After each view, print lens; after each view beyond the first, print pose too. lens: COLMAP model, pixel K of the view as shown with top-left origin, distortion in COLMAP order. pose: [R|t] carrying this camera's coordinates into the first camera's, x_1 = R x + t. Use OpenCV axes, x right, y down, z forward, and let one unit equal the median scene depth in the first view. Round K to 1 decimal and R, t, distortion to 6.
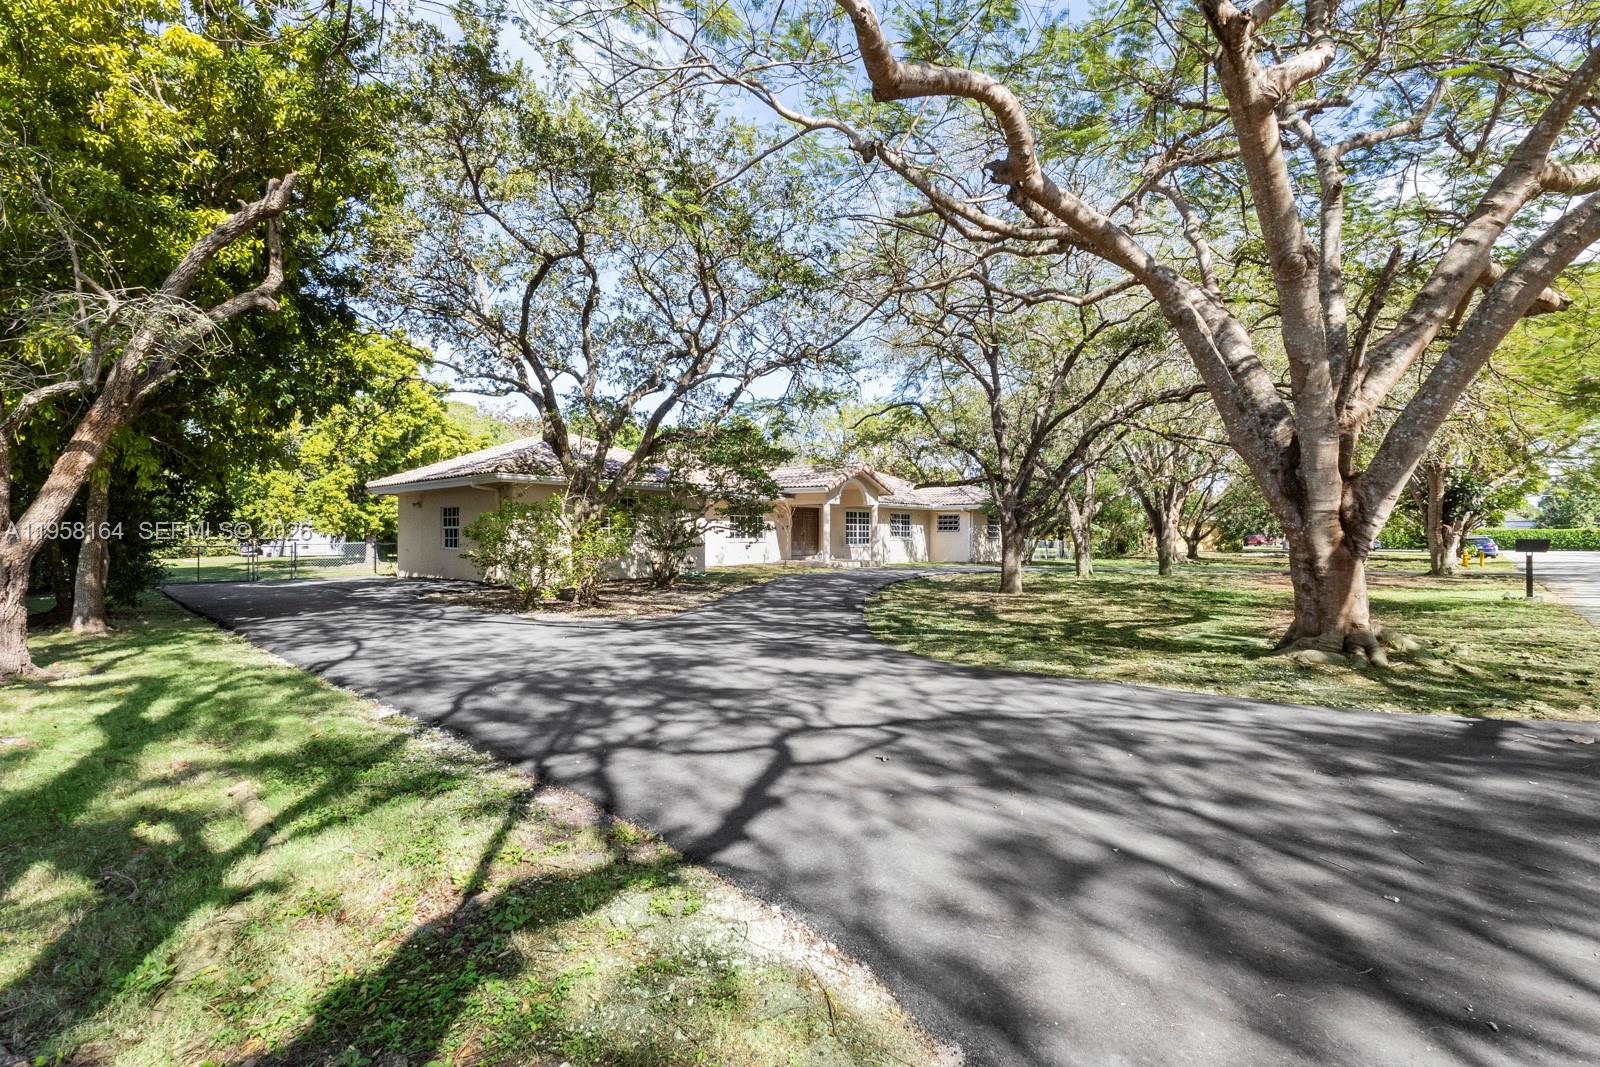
lens RADIAL K [[731.0, 0, 797.4], [0, 731.0, 530.0], [0, 0, 1]] dist [0.007101, -0.001152]
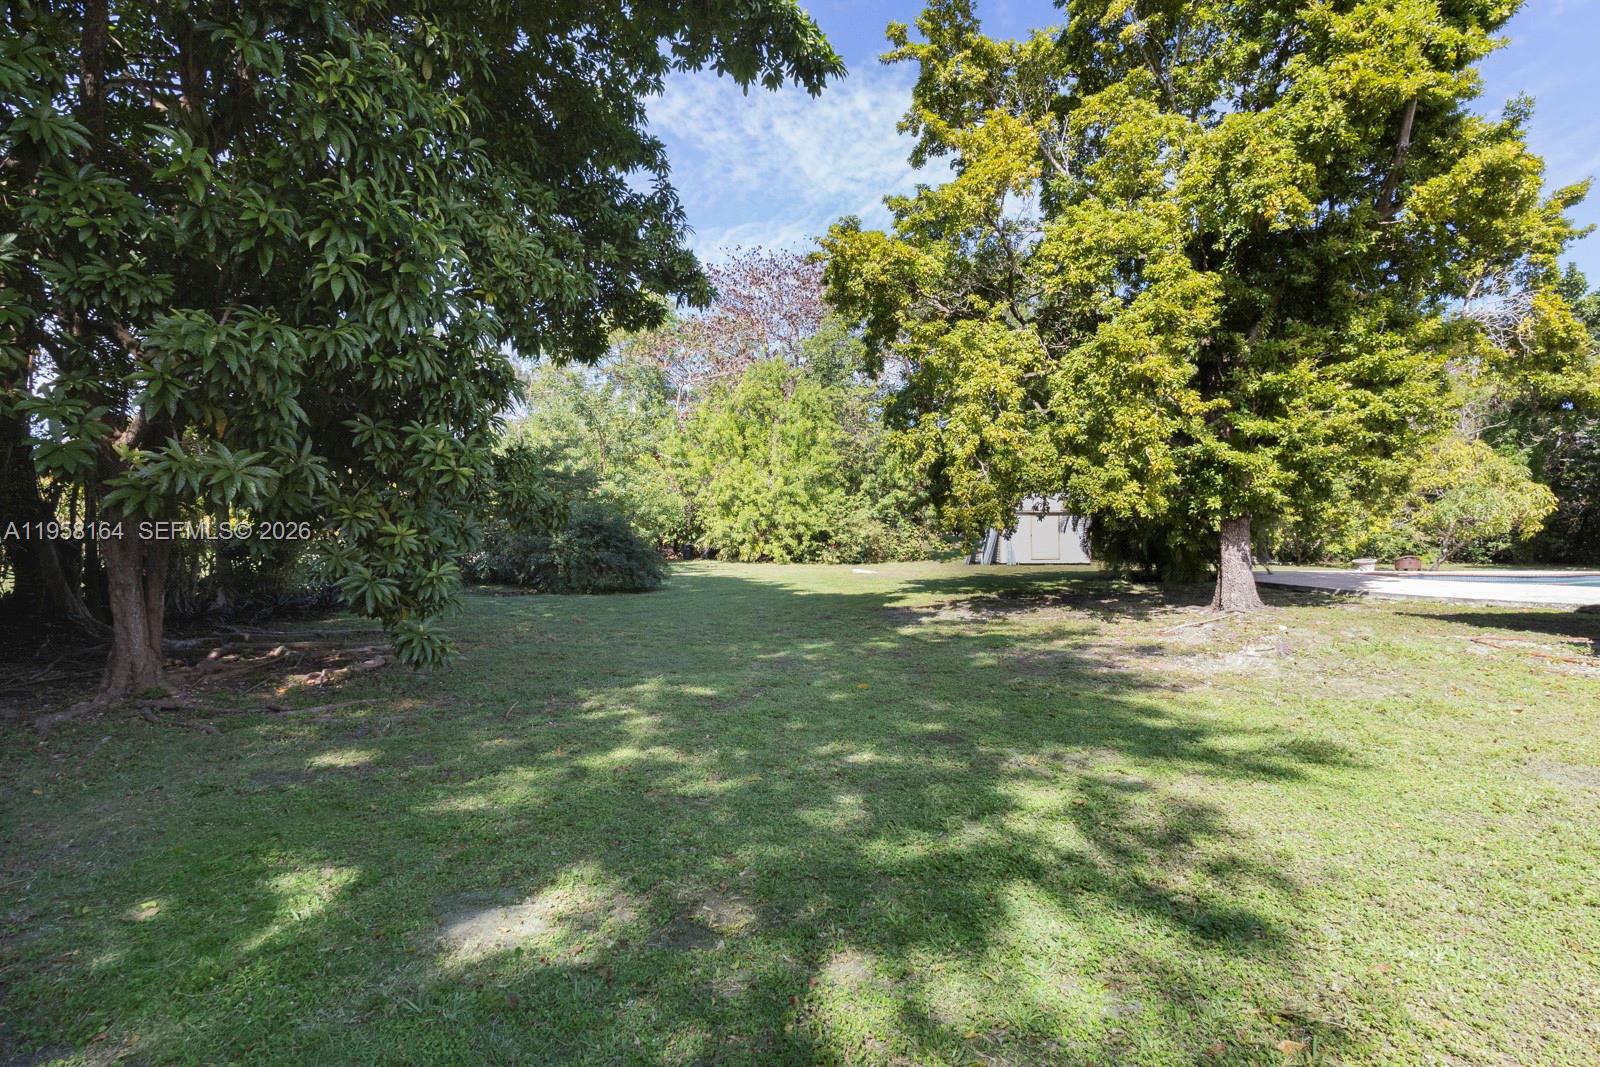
lens RADIAL K [[731.0, 0, 797.1], [0, 731.0, 532.2], [0, 0, 1]] dist [0.007101, -0.001152]
pose [[0.637981, -0.002661, -0.770047, -0.496996], [0.010429, 0.999932, 0.005185, 0.009489], [0.769981, -0.011339, 0.637966, 0.710792]]
